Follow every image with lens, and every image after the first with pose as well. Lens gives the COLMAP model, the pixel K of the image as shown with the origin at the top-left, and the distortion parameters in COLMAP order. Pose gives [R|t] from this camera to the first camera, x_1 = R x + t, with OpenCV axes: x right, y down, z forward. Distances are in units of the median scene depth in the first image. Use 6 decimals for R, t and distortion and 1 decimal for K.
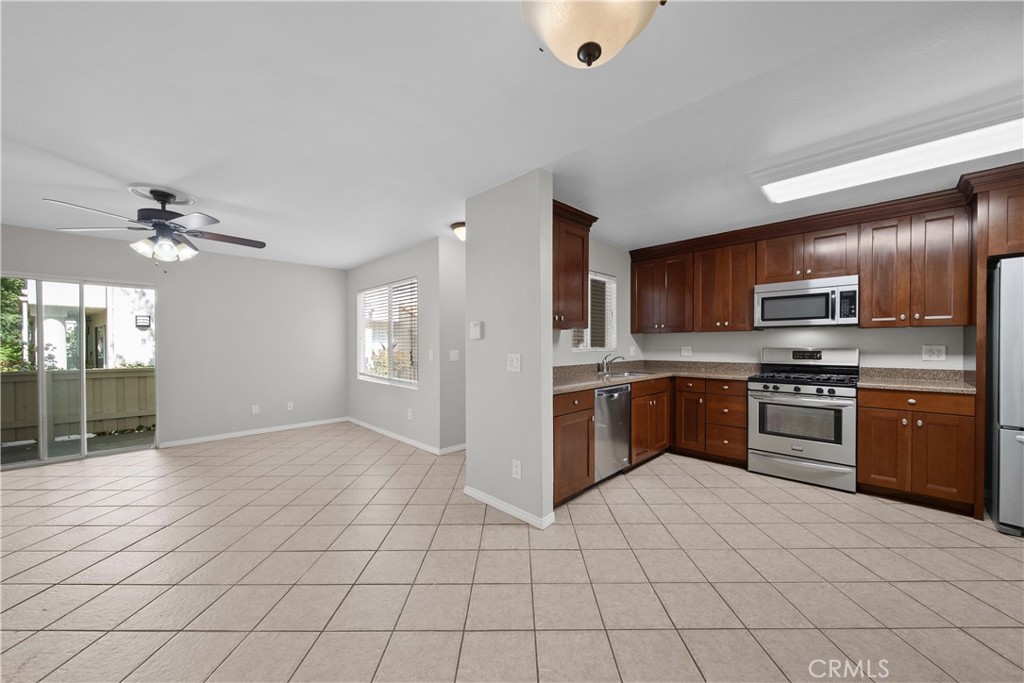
lens RADIAL K [[361.8, 0, 516.3], [0, 361.8, 347.9], [0, 0, 1]] dist [-0.001804, -0.001199]
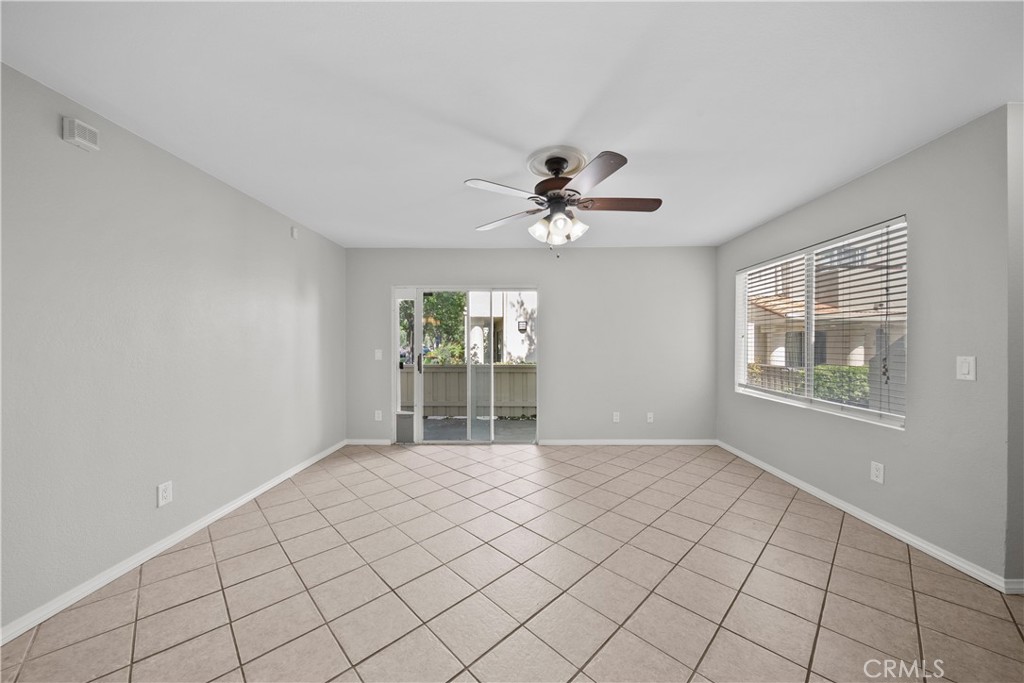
lens RADIAL K [[361.8, 0, 519.7], [0, 361.8, 346.8], [0, 0, 1]] dist [-0.001804, -0.001199]
pose [[0.697705, 0.004843, -0.716369, -0.336817], [-0.005351, 0.999984, 0.001549, -0.005473], [0.716365, 0.002752, 0.697720, 0.277151]]
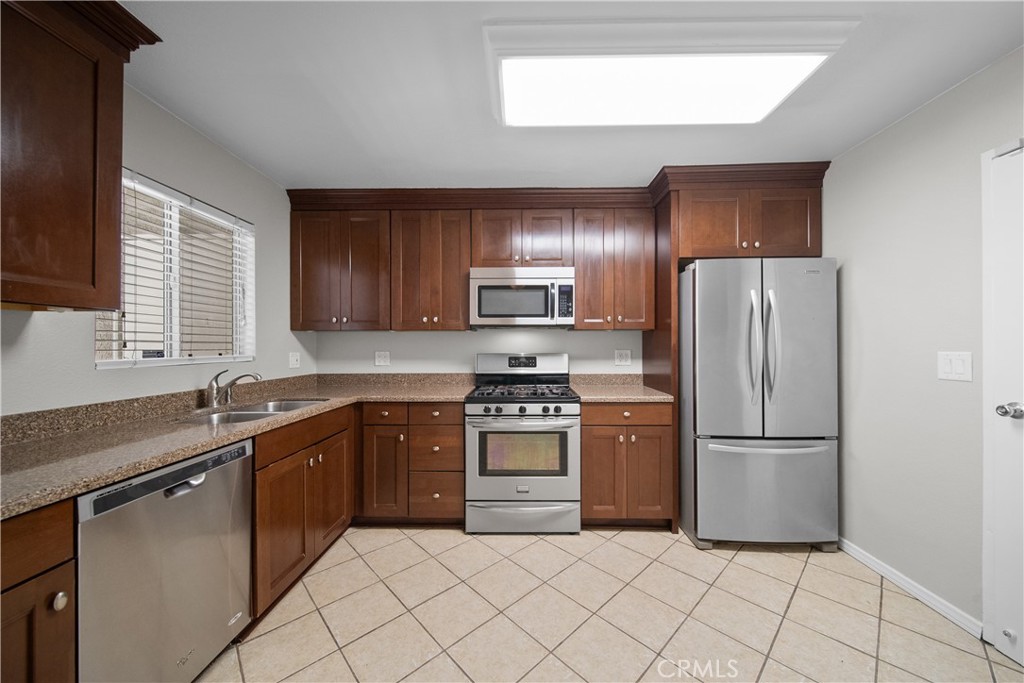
lens RADIAL K [[361.8, 0, 516.3], [0, 361.8, 345.2], [0, 0, 1]] dist [-0.001804, -0.001199]
pose [[0.719199, 0.002111, 0.694801, 0.216081], [0.006994, 0.999923, -0.010277, -0.009242], [-0.694769, 0.012250, 0.719129, 0.405272]]
